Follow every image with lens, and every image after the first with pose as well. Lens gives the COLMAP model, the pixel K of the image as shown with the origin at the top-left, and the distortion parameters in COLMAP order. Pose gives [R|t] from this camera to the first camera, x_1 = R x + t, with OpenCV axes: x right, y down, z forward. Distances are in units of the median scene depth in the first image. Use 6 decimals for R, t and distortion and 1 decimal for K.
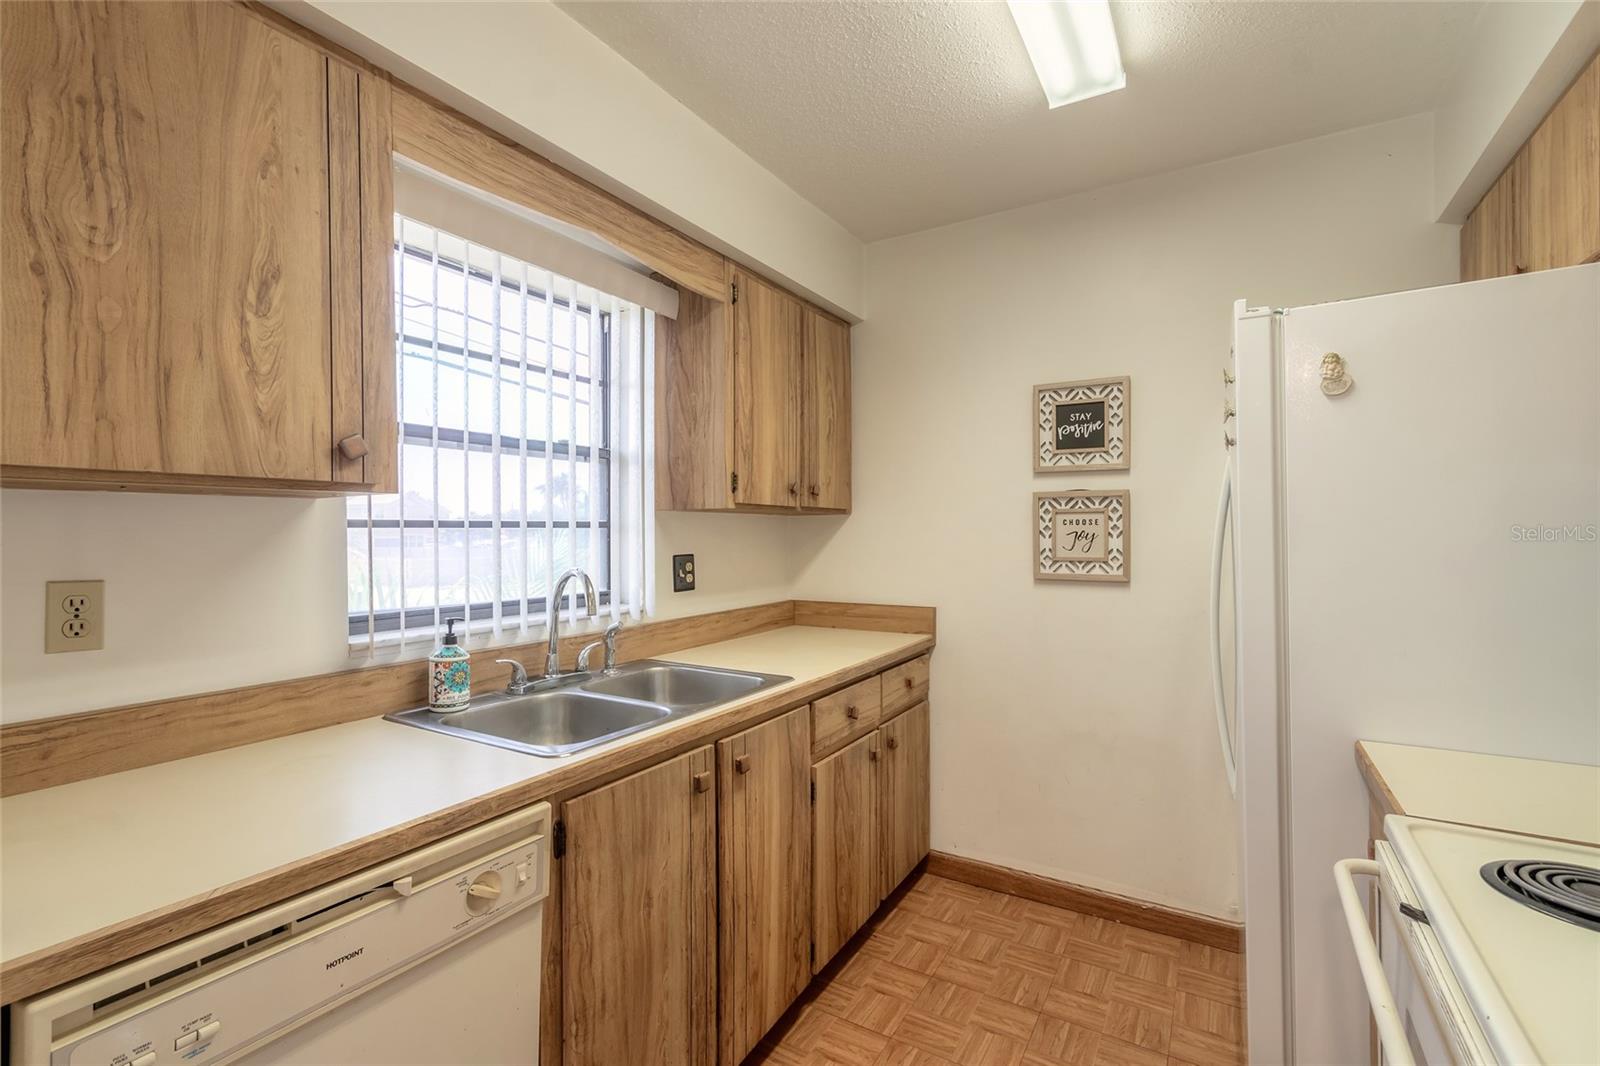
lens RADIAL K [[724.6, 0, 789.5], [0, 724.6, 538.4], [0, 0, 1]] dist [0.007519, -0.002824]
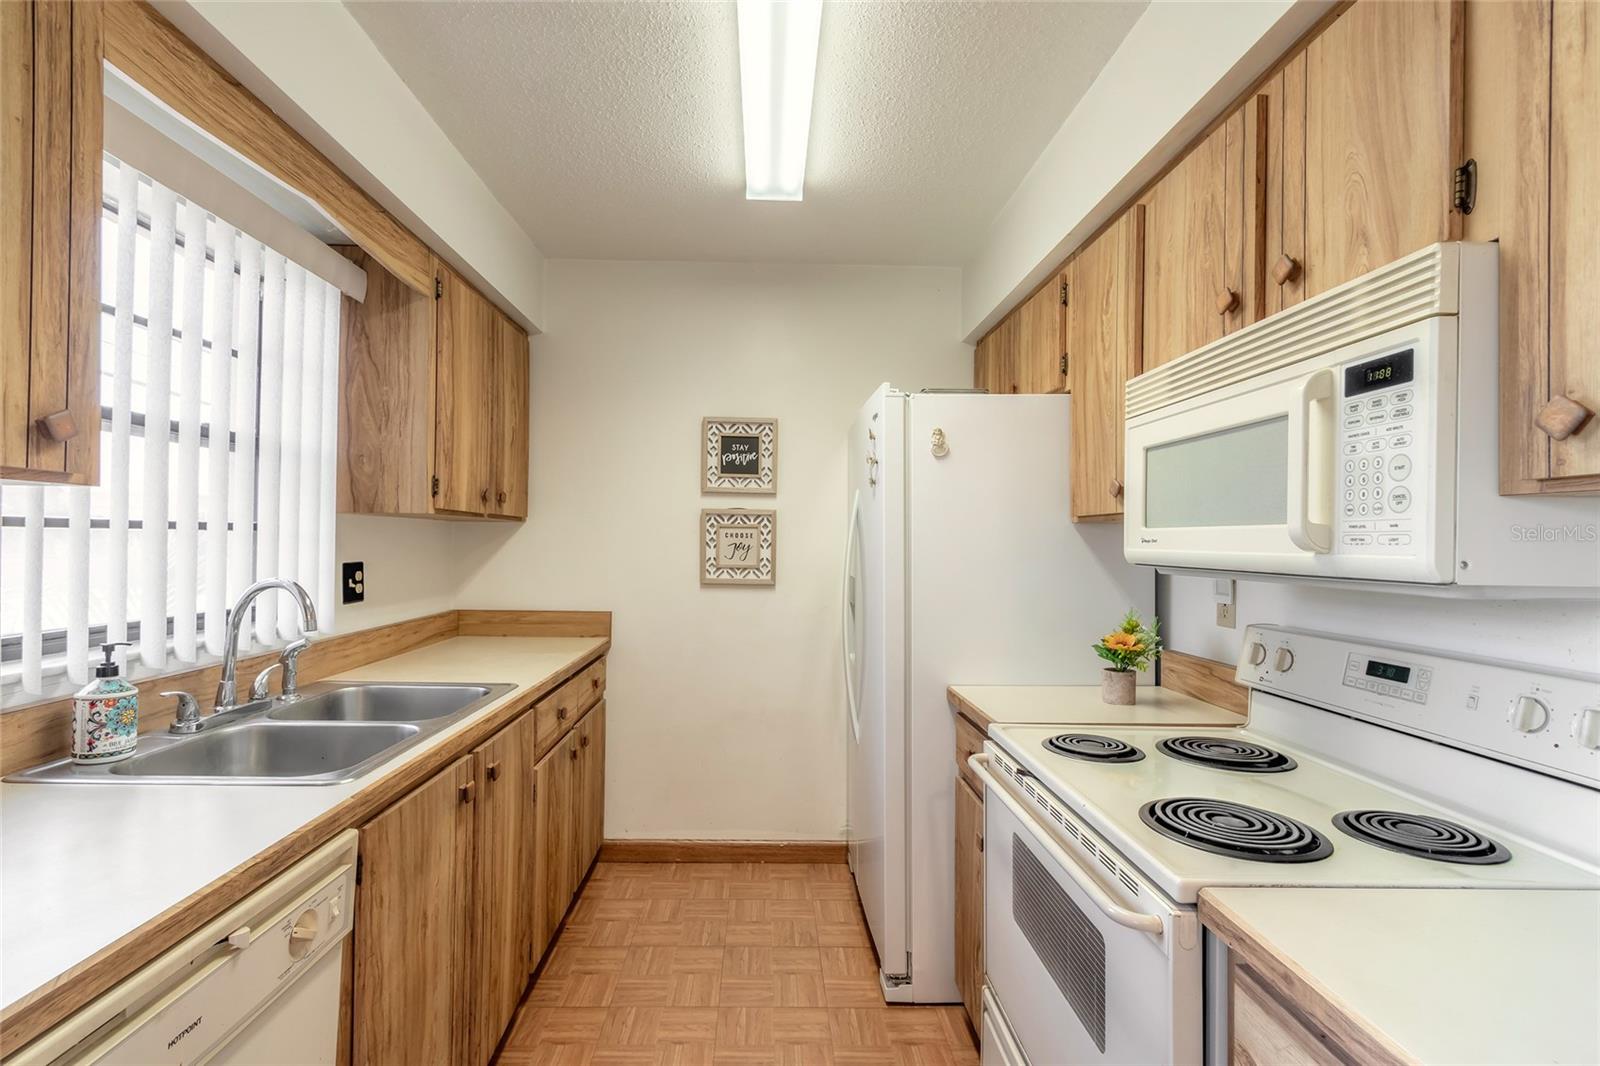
lens RADIAL K [[724.6, 0, 786.1], [0, 724.6, 537.3], [0, 0, 1]] dist [0.007519, -0.002824]
pose [[0.835258, 0.019436, 0.549515, -0.255305], [-0.013510, 0.999799, -0.014826, -0.003332], [-0.549692, 0.004960, 0.835353, -0.058831]]
